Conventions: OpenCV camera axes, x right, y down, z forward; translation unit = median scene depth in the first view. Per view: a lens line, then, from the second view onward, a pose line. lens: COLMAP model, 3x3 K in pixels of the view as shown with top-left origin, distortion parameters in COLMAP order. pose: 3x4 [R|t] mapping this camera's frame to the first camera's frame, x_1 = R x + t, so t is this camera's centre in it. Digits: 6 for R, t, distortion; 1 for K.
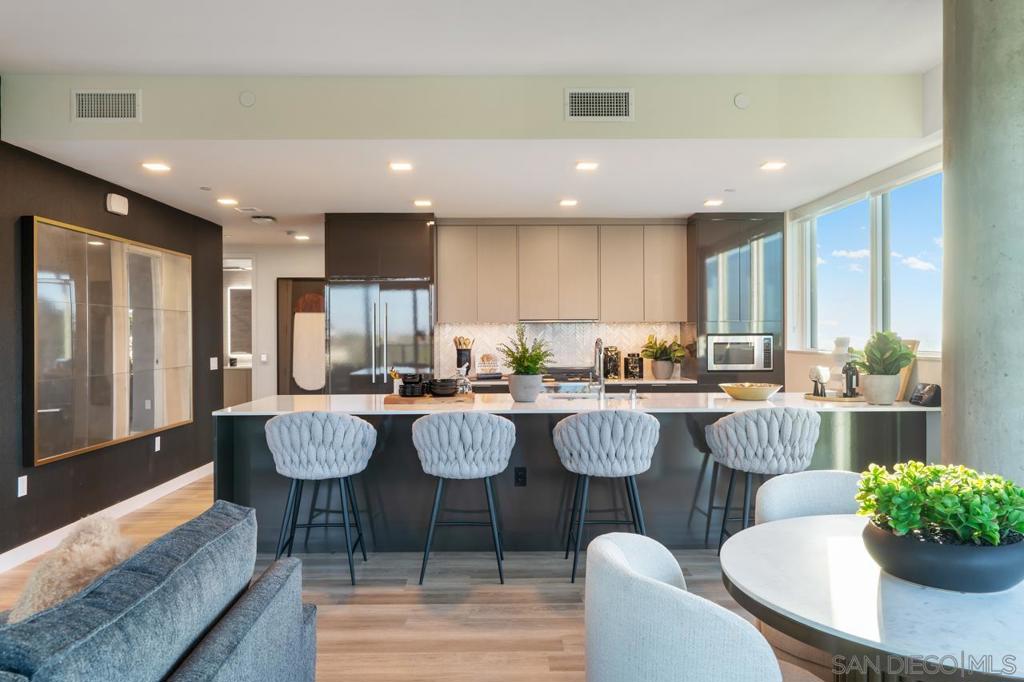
lens RADIAL K [[731.1, 0, 509.8], [0, 731.1, 336.2], [0, 0, 1]] dist [-0.005780, 0.009476]
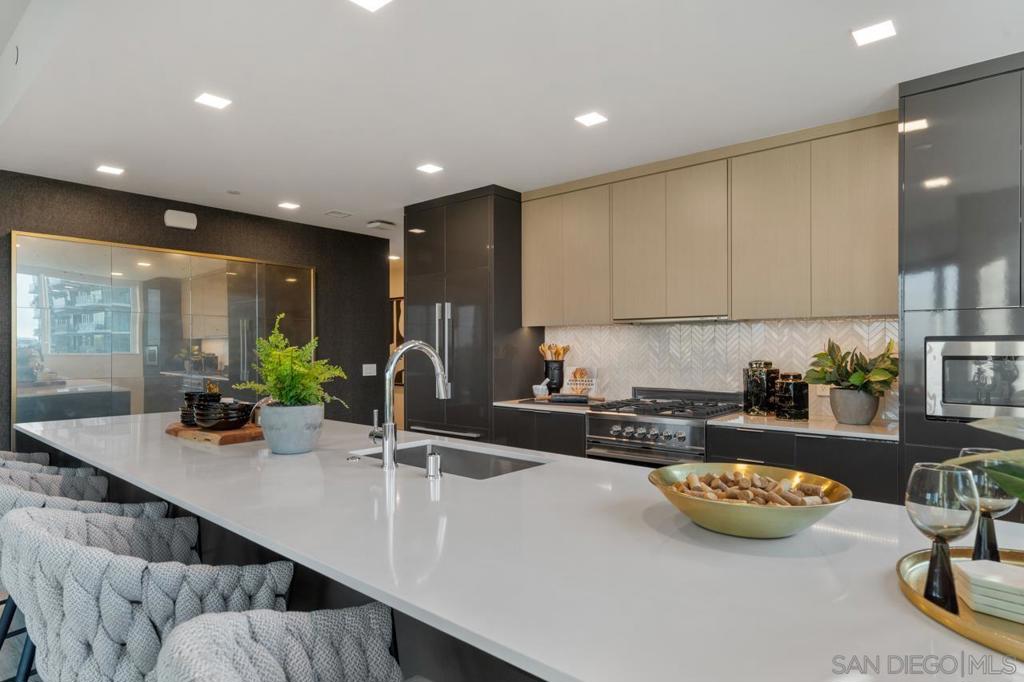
lens RADIAL K [[564.1, 0, 517.4], [0, 564.1, 344.8], [0, 0, 1]] dist [-0.007210, 0.001762]
pose [[0.771285, 0.000478, -0.636490, 0.282424], [-0.000726, 1.000000, -0.000128, 0.001239], [0.636490, 0.000561, 0.771285, 0.528241]]
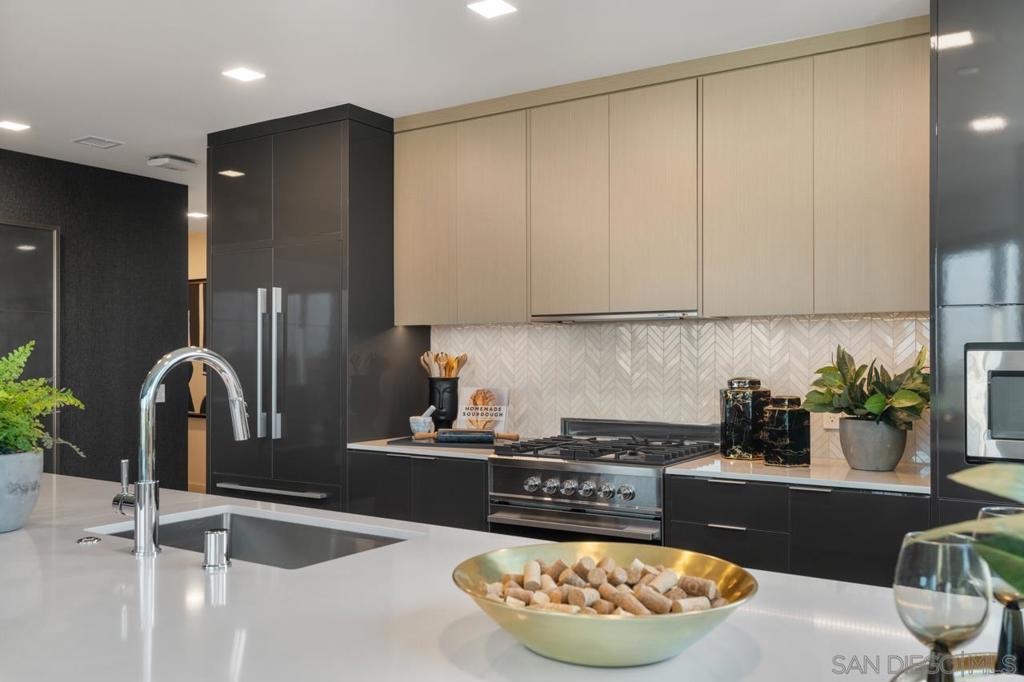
lens RADIAL K [[858.2, 0, 513.2], [0, 858.2, 346.0], [0, 0, 1]] dist [0.007662, -0.019820]
pose [[0.842830, -0.002839, -0.538172, 0.290334], [-0.002551, 0.999954, -0.009270, 0.001108], [0.538174, 0.009186, 0.842784, 0.541587]]
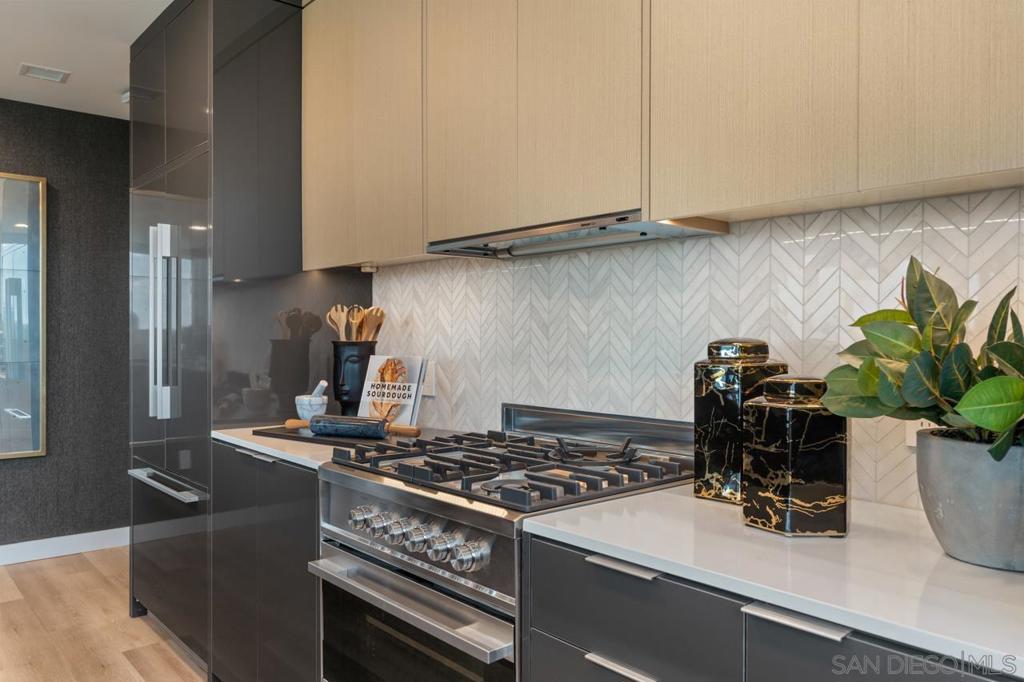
lens RADIAL K [[751.2, 0, 511.7], [0, 751.2, 334.9], [0, 0, 1]] dist [0.012077, -0.001106]
pose [[0.658203, 0.006239, -0.752815, 0.259957], [-0.004565, 0.999980, 0.004296, 0.012115], [0.752827, 0.000610, 0.658219, 0.825804]]
